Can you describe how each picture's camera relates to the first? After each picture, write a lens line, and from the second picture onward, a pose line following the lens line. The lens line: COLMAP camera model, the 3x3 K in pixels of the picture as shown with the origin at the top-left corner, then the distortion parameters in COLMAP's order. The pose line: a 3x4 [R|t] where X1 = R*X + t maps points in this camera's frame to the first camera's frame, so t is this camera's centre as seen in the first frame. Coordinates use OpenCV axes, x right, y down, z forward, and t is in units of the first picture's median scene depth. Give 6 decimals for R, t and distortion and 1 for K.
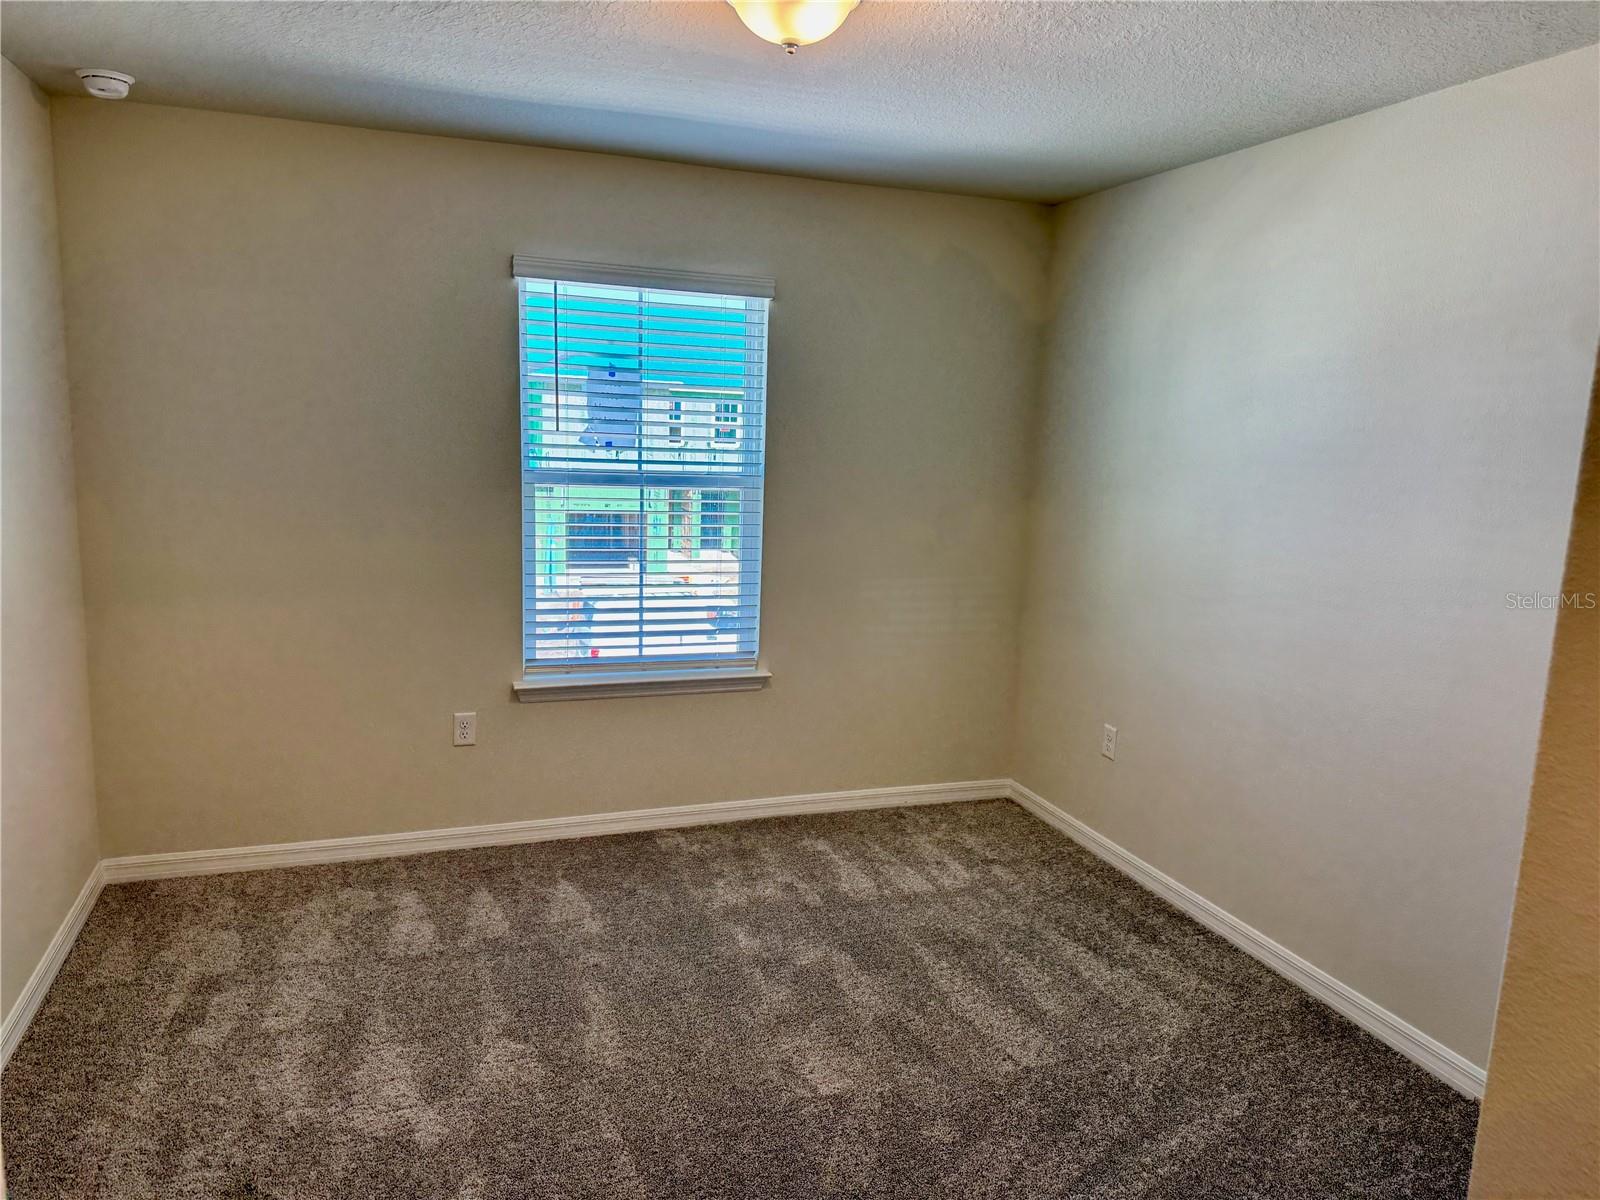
lens RADIAL K [[1083.8, 0, 800.0], [0, 1083.8, 600.0], [0, 0, 1]] dist [0.074525, -0.106473]
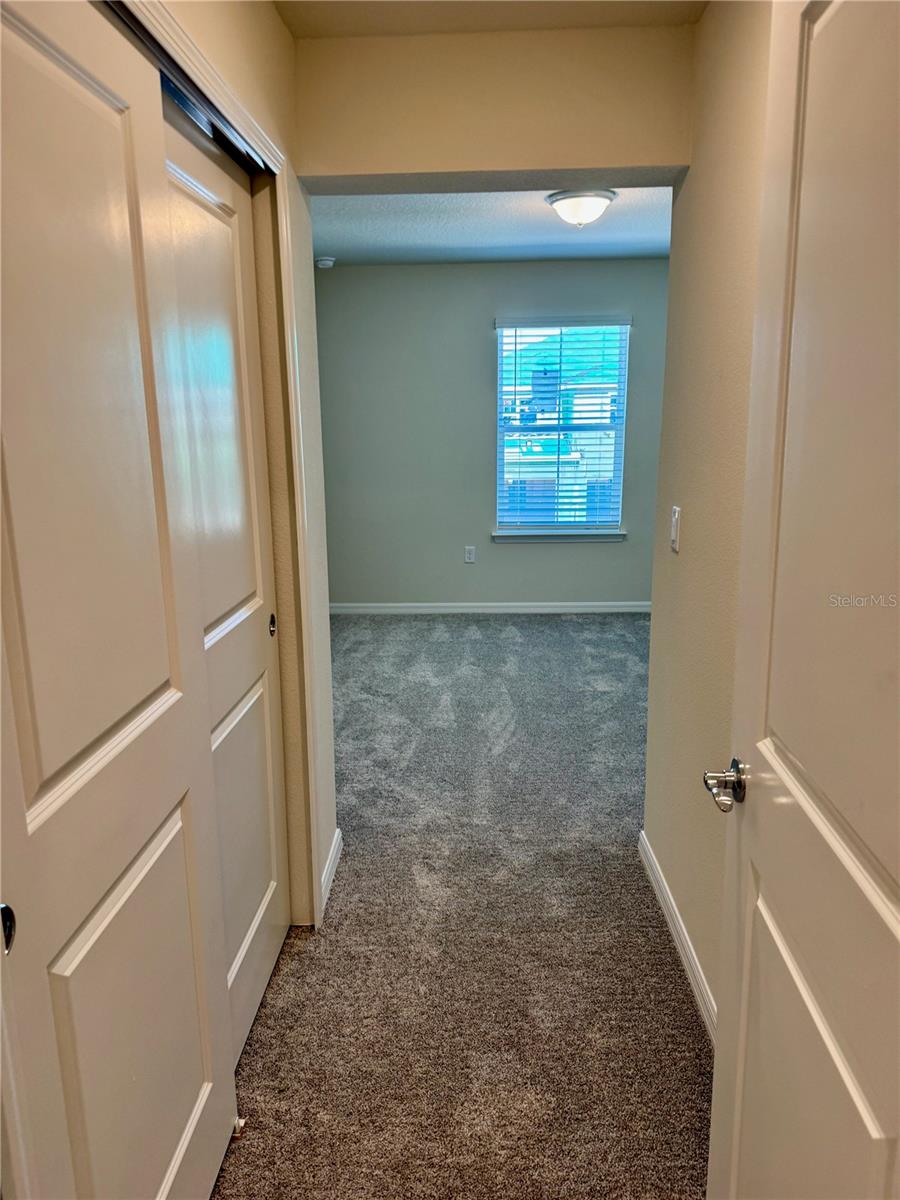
lens RADIAL K [[838.8, 0, 450.0], [0, 838.8, 600.0], [0, 0, 1]] dist [0.149317, -0.128161]
pose [[0.921309, 0.035988, -0.387163, 0.306027], [-0.022095, 0.998944, 0.040276, 0.155767], [0.388204, -0.028553, 0.921131, -0.532354]]
